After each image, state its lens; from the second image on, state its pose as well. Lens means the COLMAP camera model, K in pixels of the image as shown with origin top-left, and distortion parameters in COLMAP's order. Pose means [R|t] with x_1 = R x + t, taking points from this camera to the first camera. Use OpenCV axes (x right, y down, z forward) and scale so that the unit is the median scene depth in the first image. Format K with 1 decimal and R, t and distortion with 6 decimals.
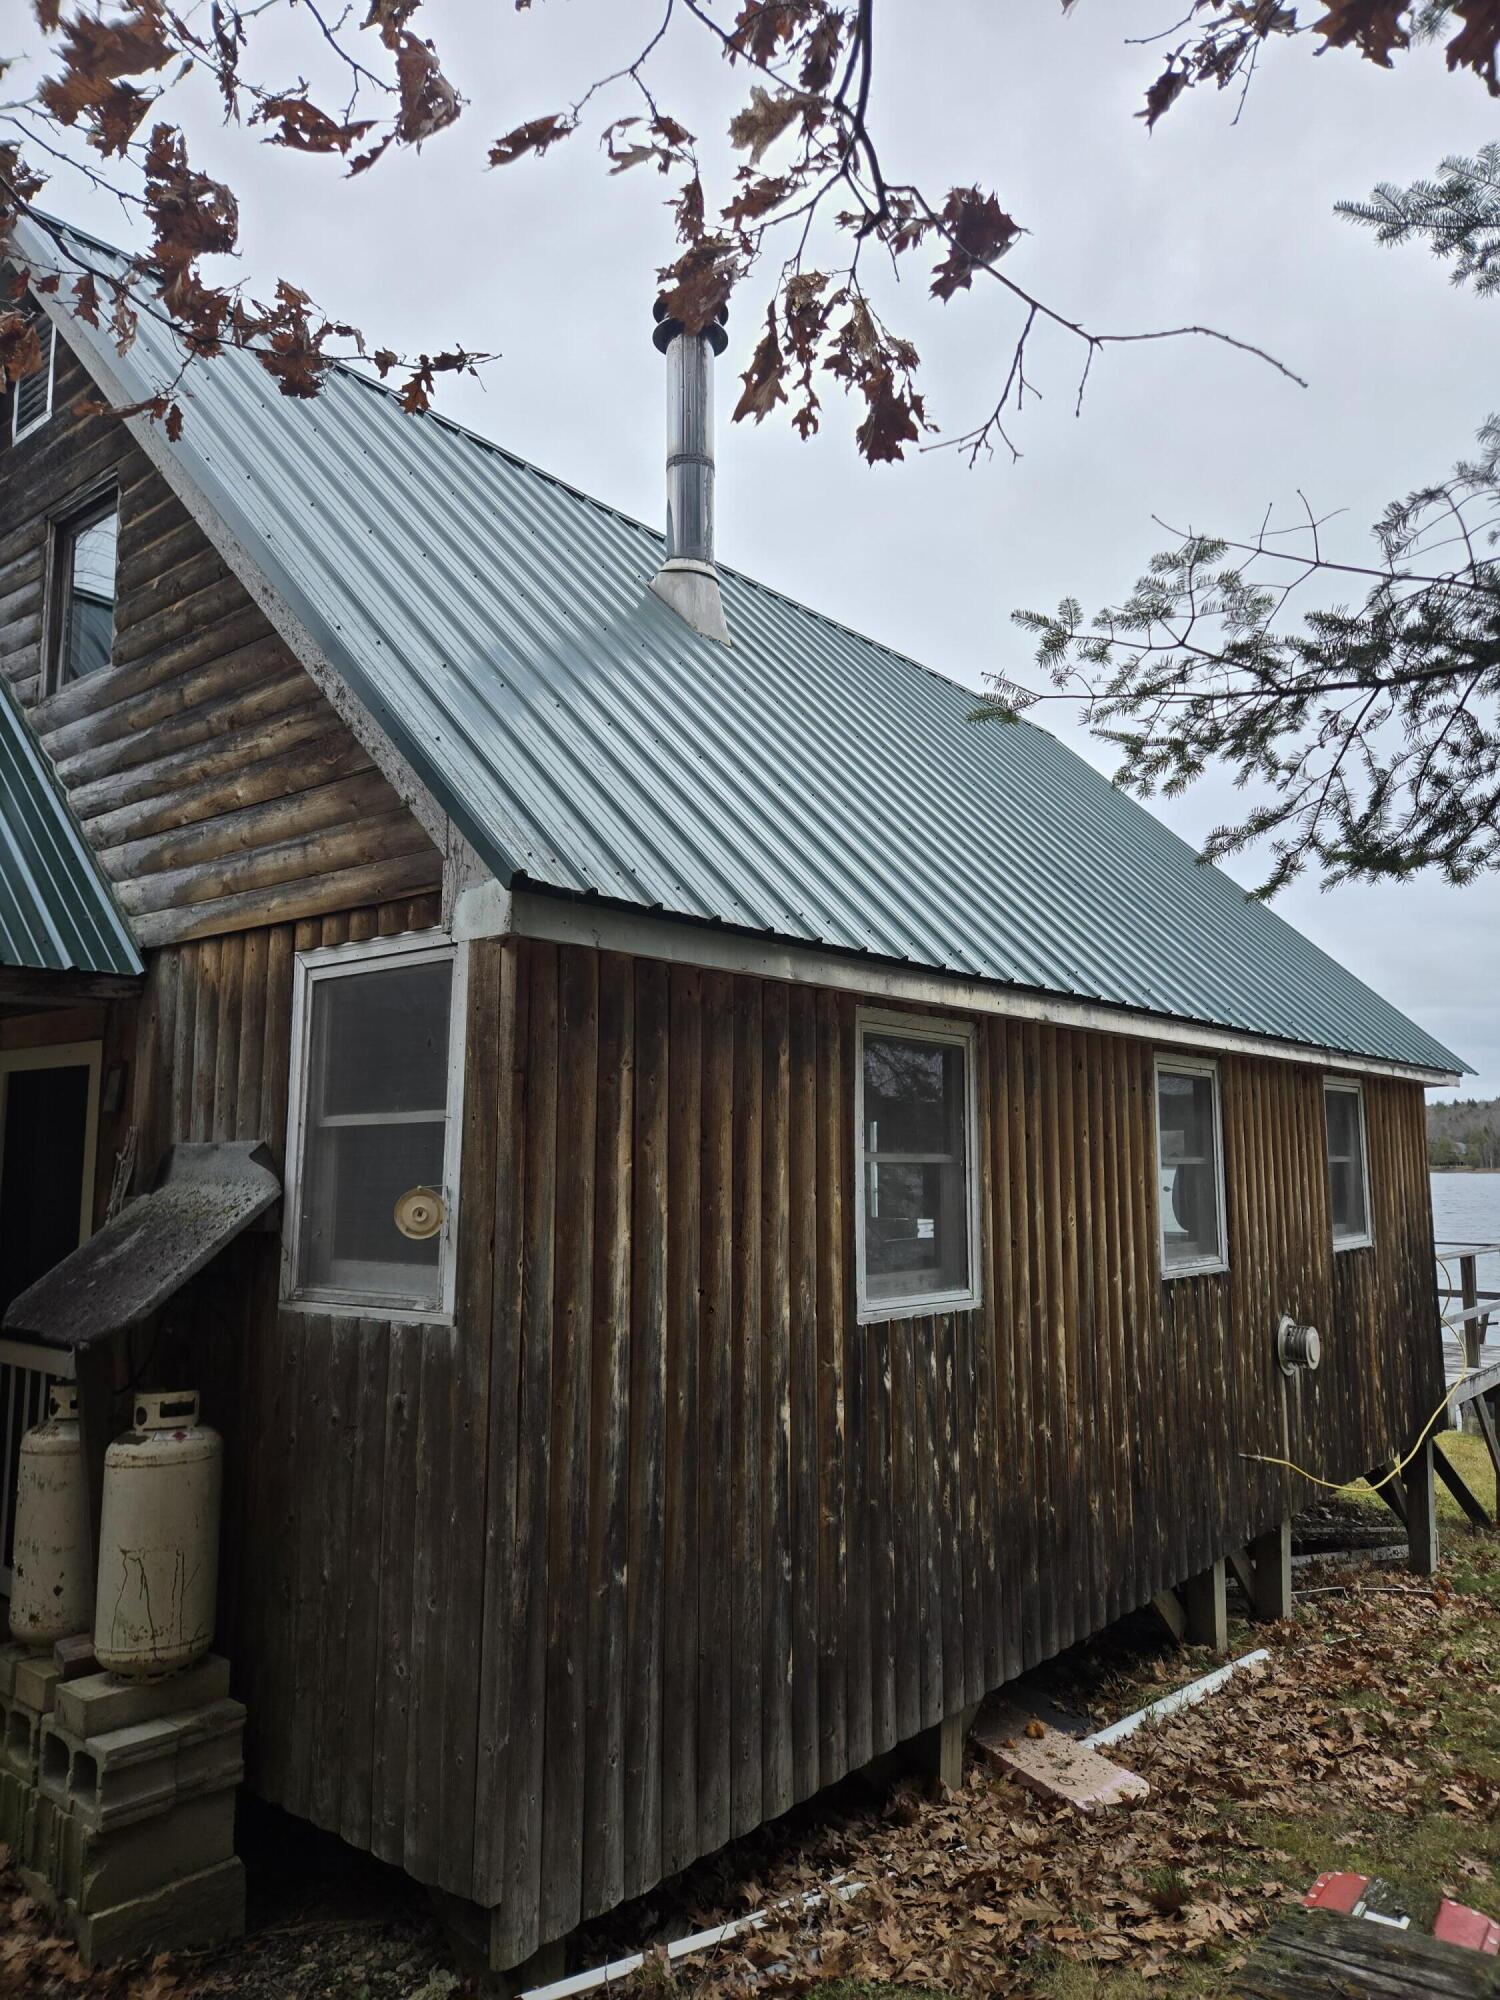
lens RADIAL K [[1362.8, 0, 760.1], [0, 1362.8, 1001.9], [0, 0, 1]] dist [0.056622, -0.021734]
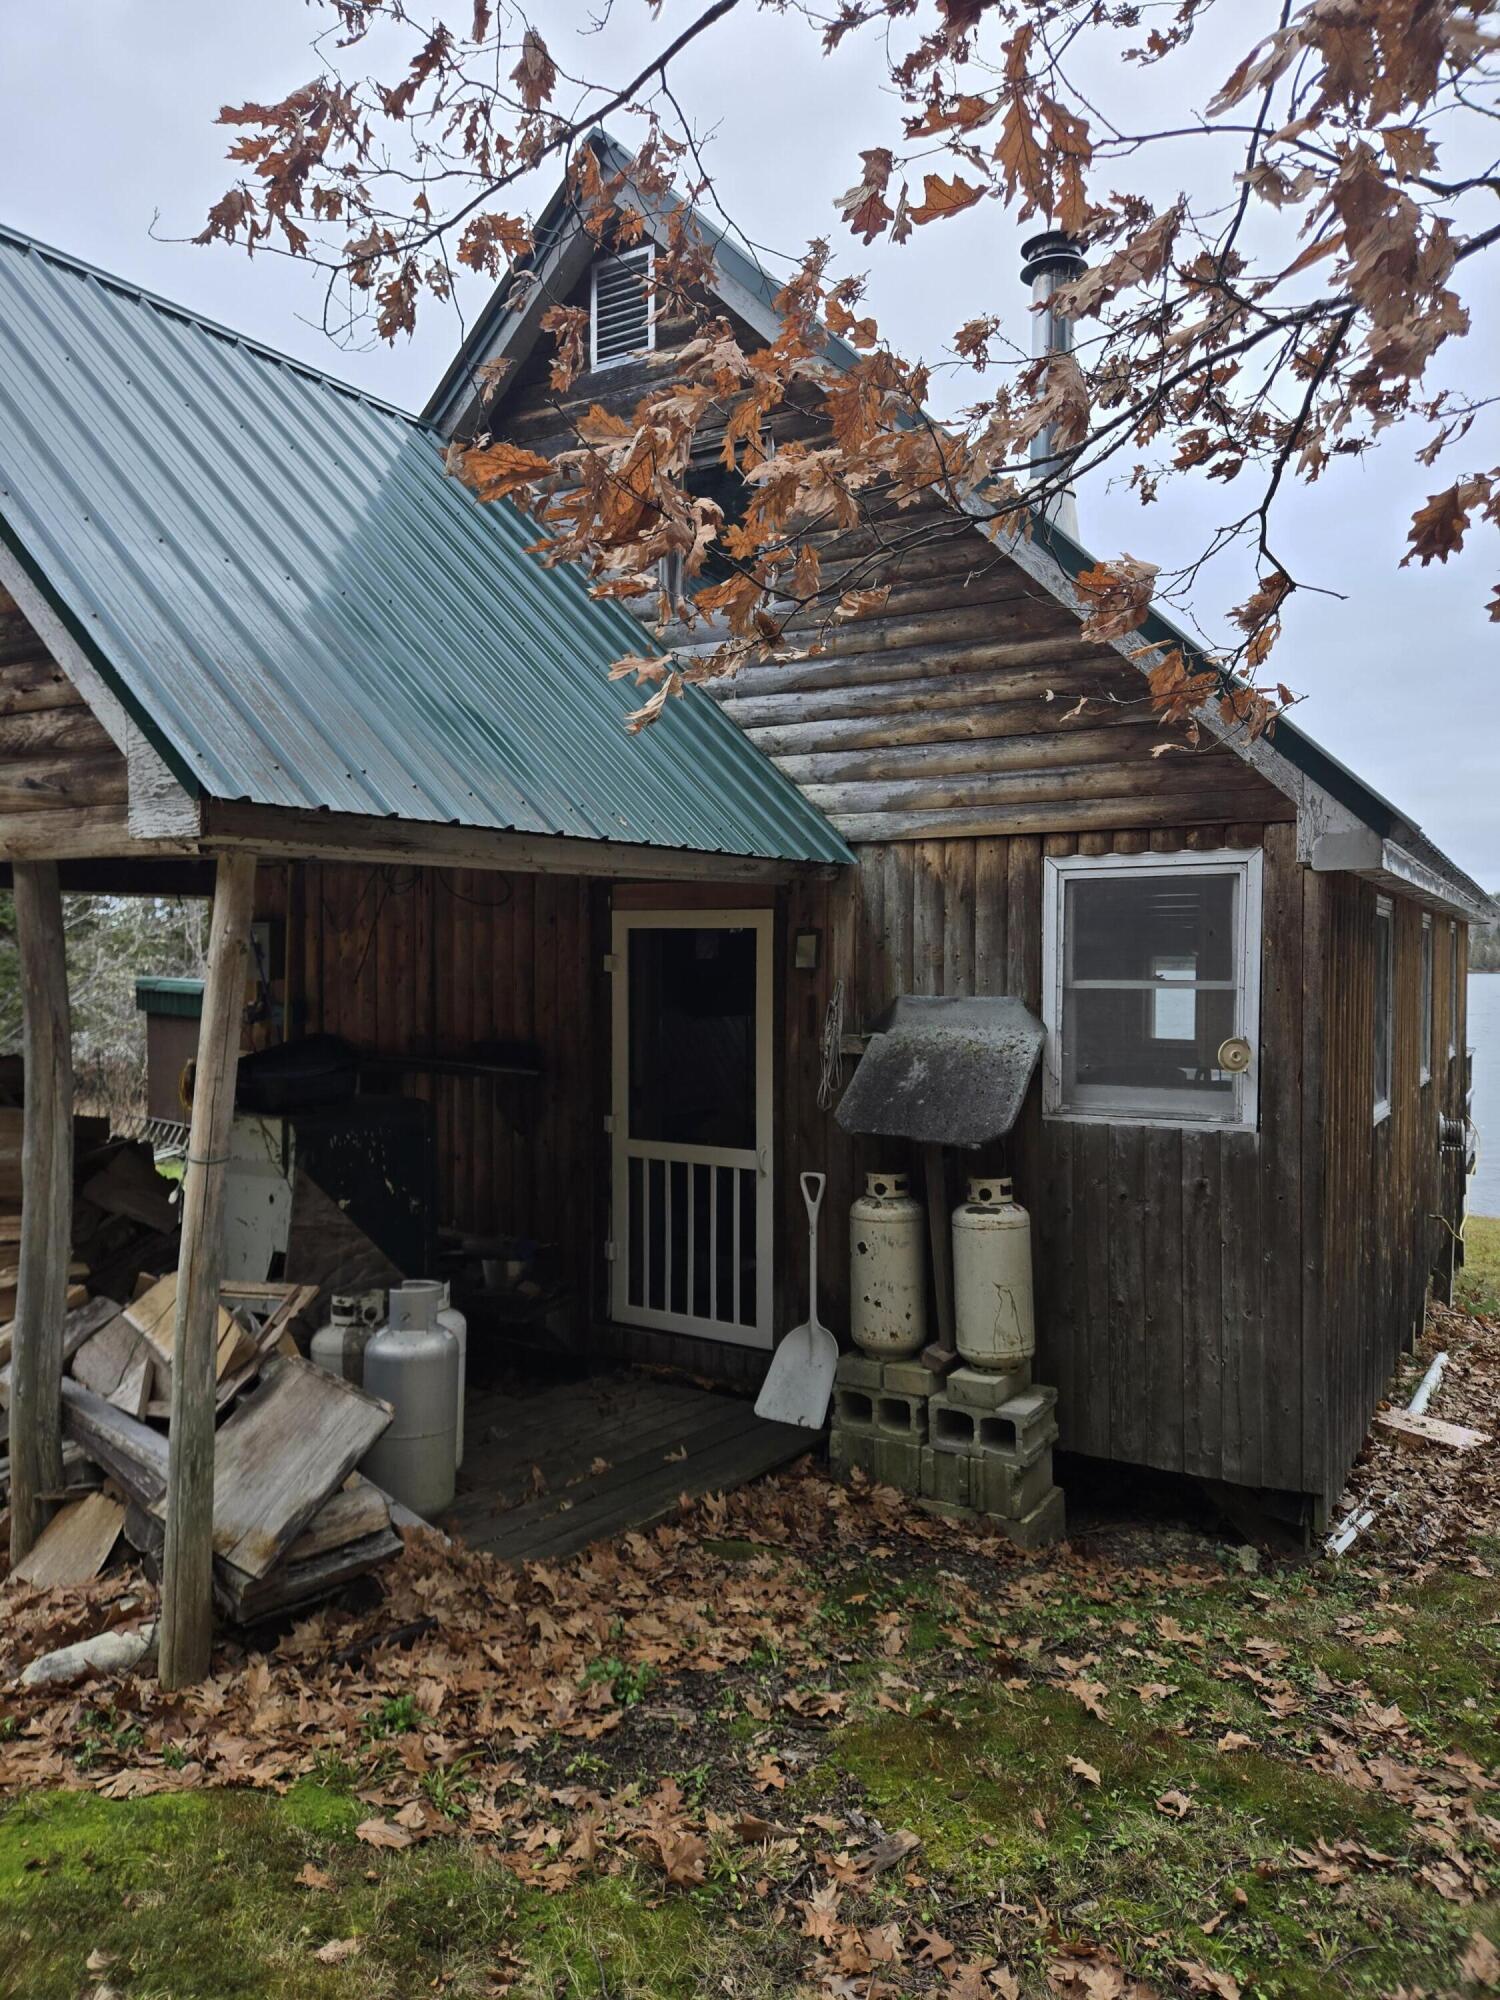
lens RADIAL K [[1362.8, 0, 737.9], [0, 1362.8, 984.0], [0, 0, 1]] dist [0.056622, -0.021734]
pose [[0.986395, 0.004257, 0.164339, -0.845508], [-0.026005, 0.991118, 0.130414, -0.078652], [-0.162324, -0.132913, 0.977745, -0.259173]]
